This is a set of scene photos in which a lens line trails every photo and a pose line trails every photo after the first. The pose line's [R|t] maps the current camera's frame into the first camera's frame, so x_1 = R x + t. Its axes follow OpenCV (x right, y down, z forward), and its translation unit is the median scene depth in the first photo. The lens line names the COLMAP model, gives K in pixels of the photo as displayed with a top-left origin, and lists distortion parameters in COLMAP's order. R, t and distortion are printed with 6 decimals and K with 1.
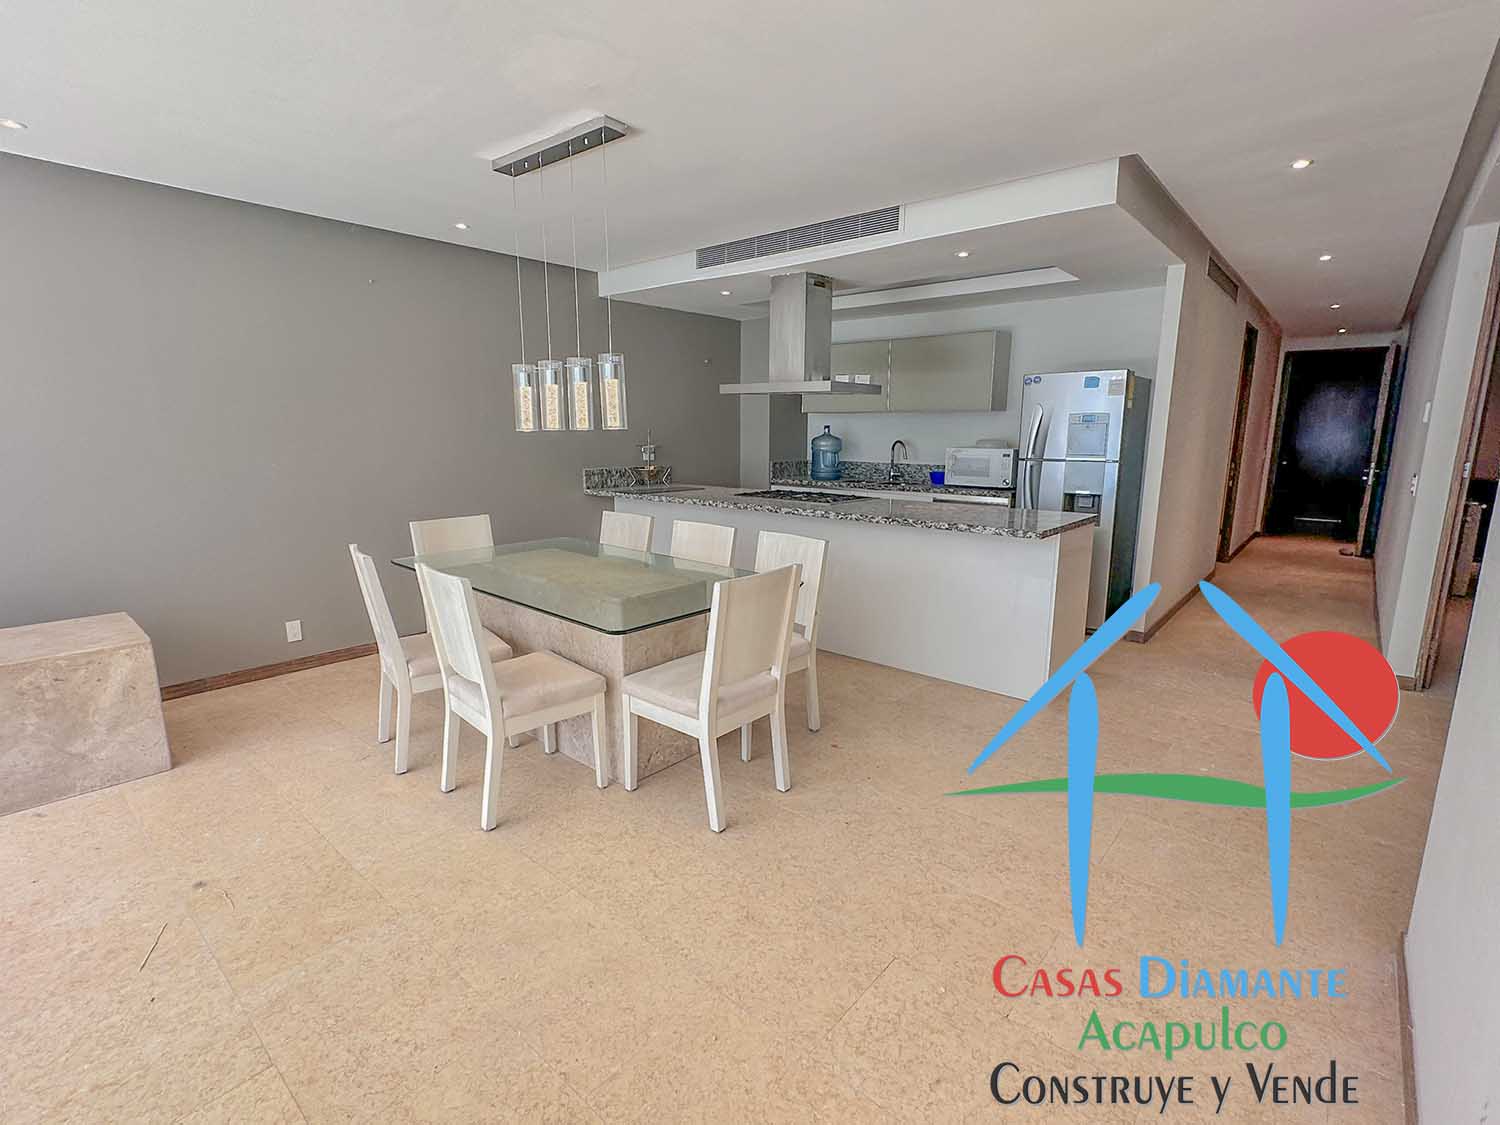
lens RADIAL K [[702.4, 0, 753.0], [0, 702.4, 567.9], [0, 0, 1]] dist [0.000925, -0.000091]
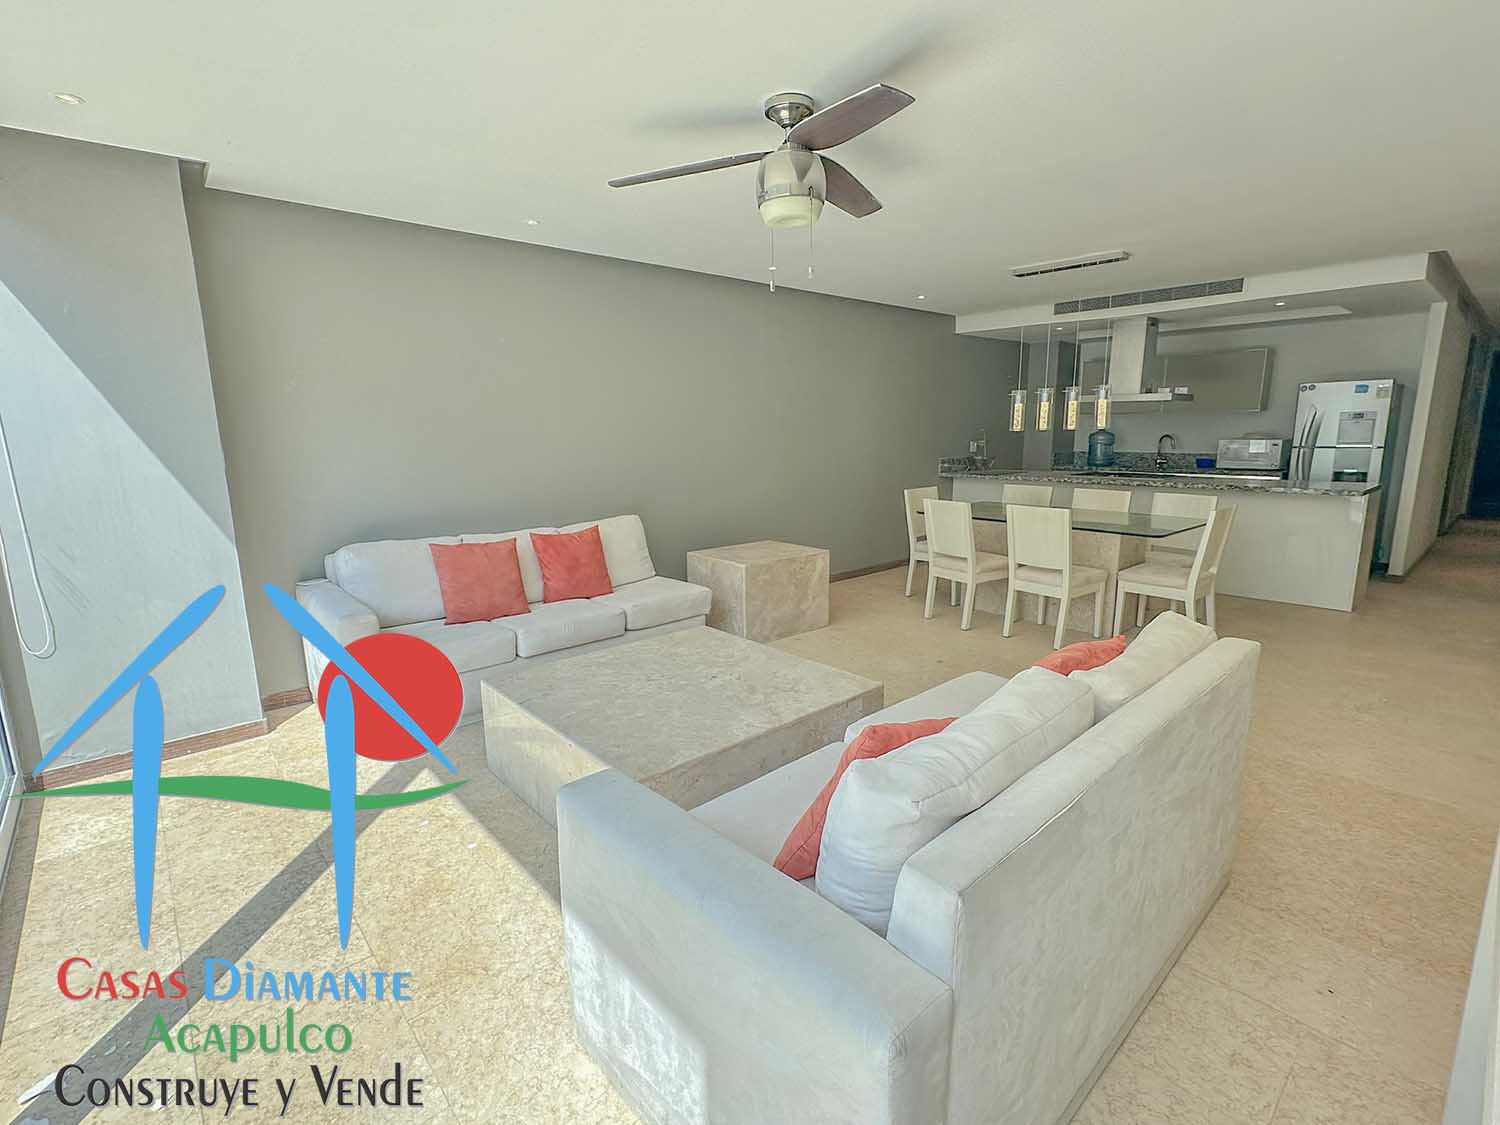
lens RADIAL K [[702.7, 0, 750.0], [0, 702.7, 562.5], [0, 0, 1]] dist [0.000978, 0.000098]
pose [[0.991416, 0.009005, -0.130436, -0.507329], [-0.009973, 0.999927, -0.006769, 0.090976], [0.130365, 0.008012, 0.991434, -0.493739]]
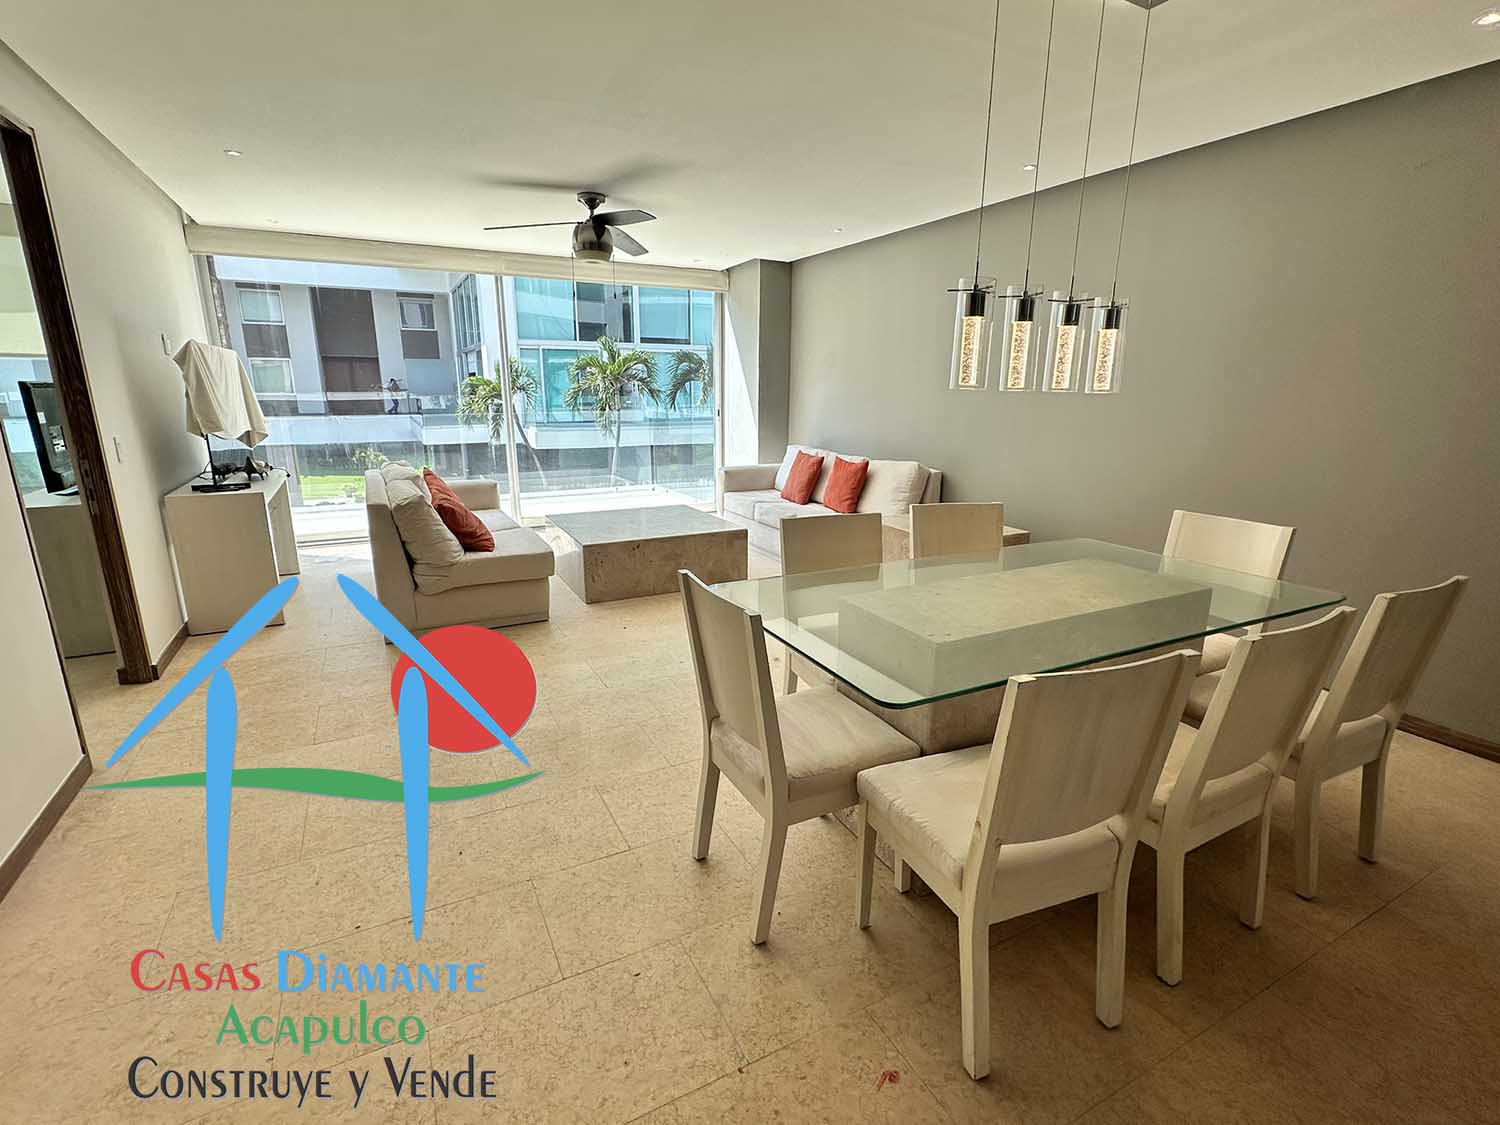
lens RADIAL K [[702.7, 0, 750.0], [0, 702.7, 562.5], [0, 0, 1]] dist [0.000978, 0.000098]
pose [[-0.367968, 0.223282, -0.902632, 0.343469], [-0.189214, 0.932449, 0.307793, -0.132787], [0.910383, 0.284049, -0.300863, 0.663772]]
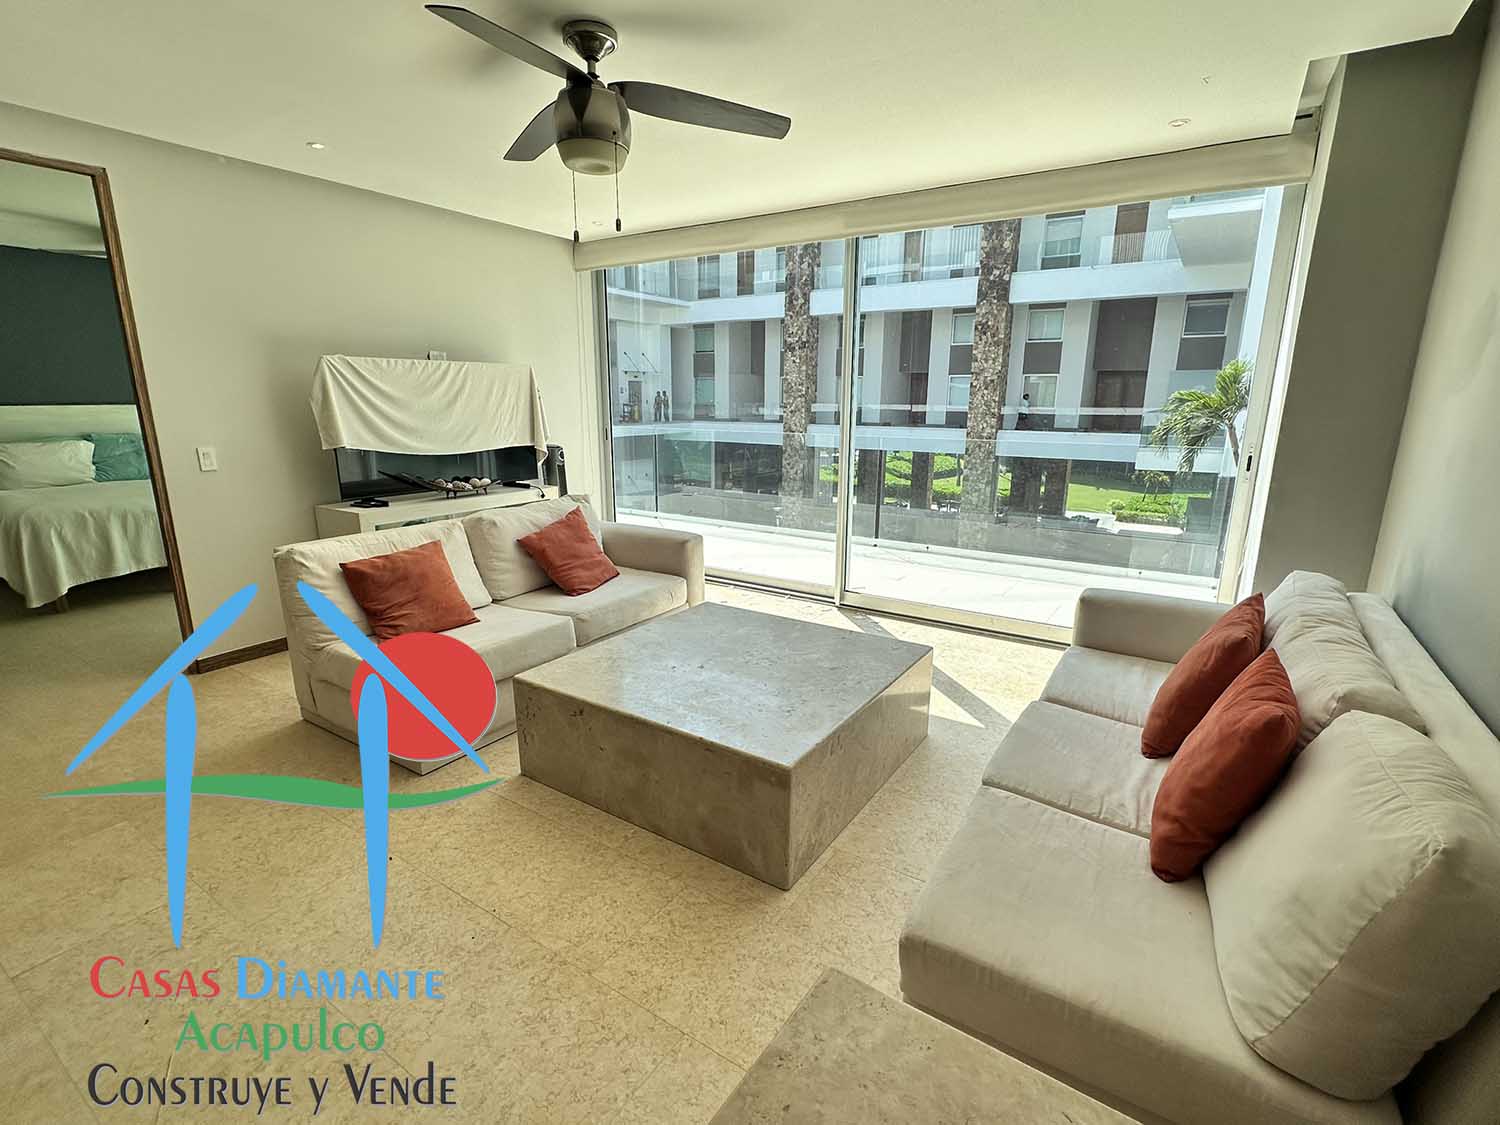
lens RADIAL K [[702.7, 0, 750.0], [0, 702.7, 562.5], [0, 0, 1]] dist [0.000978, 0.000098]
pose [[-0.991423, 0.022695, -0.128703, -0.590254], [-0.033272, 0.908524, 0.416506, -0.135623], [0.126382, 0.417216, -0.899977, 0.646181]]
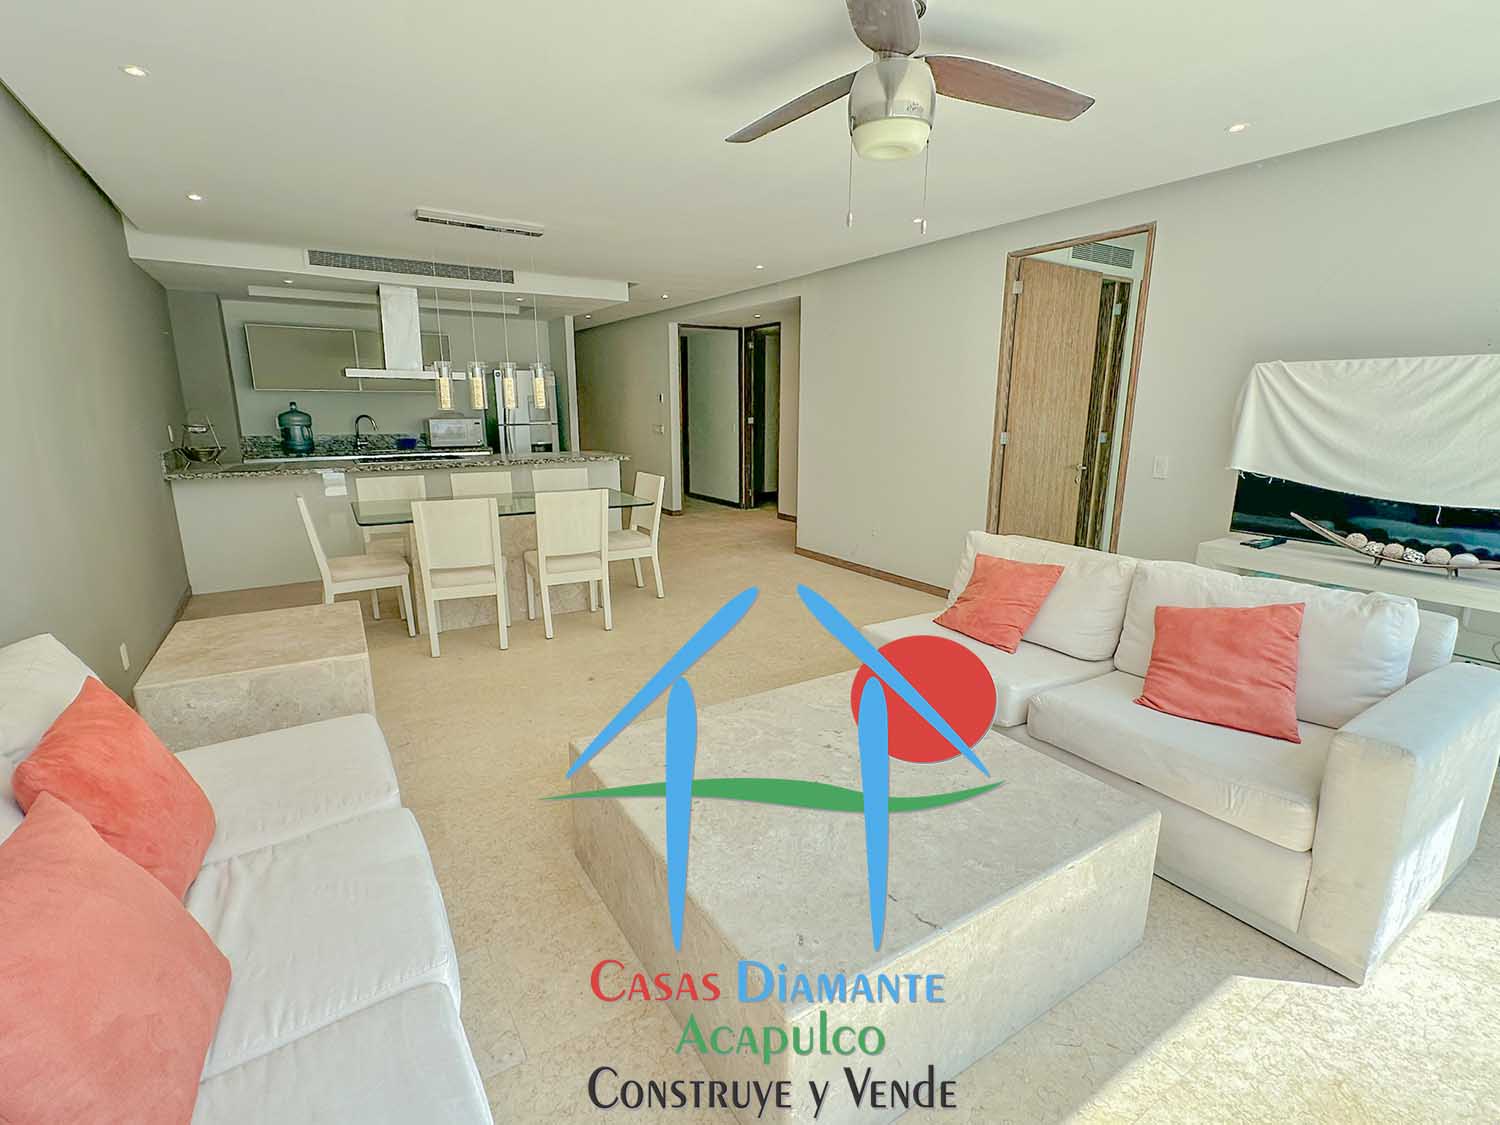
lens RADIAL K [[702.7, 0, 750.0], [0, 702.7, 562.5], [0, 0, 1]] dist [0.000978, 0.000098]
pose [[0.289742, -0.213690, 0.932945, -1.053815], [0.185094, 0.968866, 0.164434, -0.014692], [-0.939037, 0.125039, 0.320274, 0.025309]]
